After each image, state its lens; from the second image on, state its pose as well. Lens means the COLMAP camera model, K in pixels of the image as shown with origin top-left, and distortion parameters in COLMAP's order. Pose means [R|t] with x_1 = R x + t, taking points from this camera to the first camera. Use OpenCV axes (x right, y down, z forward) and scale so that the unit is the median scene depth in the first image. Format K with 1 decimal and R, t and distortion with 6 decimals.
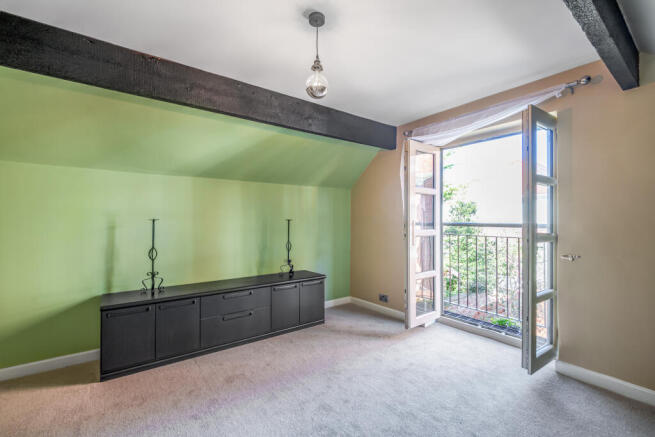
lens RADIAL K [[295.1, 0, 327.5], [0, 295.1, 218.5], [0, 0, 1]] dist [0.000503, 0.000151]
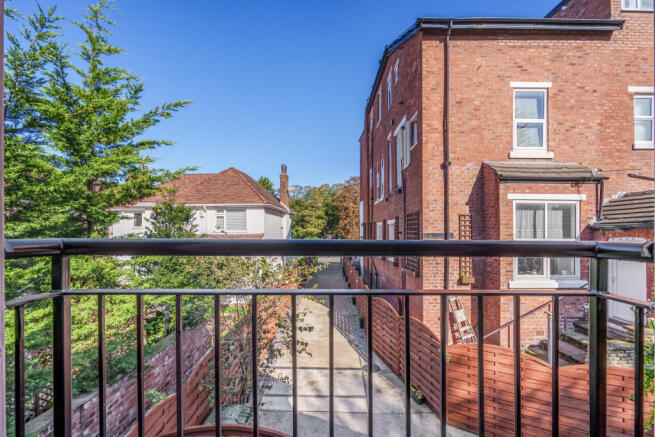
lens RADIAL K [[281.7, 0, 327.5], [0, 281.7, 229.1], [0, 0, 1]] dist [0.000317, 0.000036]
pose [[0.598627, -0.004014, 0.801017, 0.458663], [-0.000340, 0.999986, 0.005266, 0.003429], [-0.801027, -0.003425, 0.598618, 0.967647]]
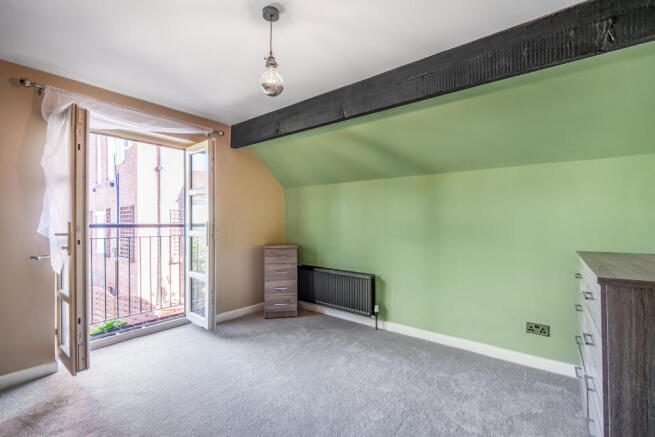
lens RADIAL K [[291.2, 0, 327.5], [0, 291.2, 218.5], [0, 0, 1]] dist [0.002987, 0.000218]
pose [[-0.257401, 0.004164, 0.966296, -0.584341], [0.001040, 0.999991, -0.004032, 0.003416], [-0.966304, -0.000033, -0.257403, 0.621262]]
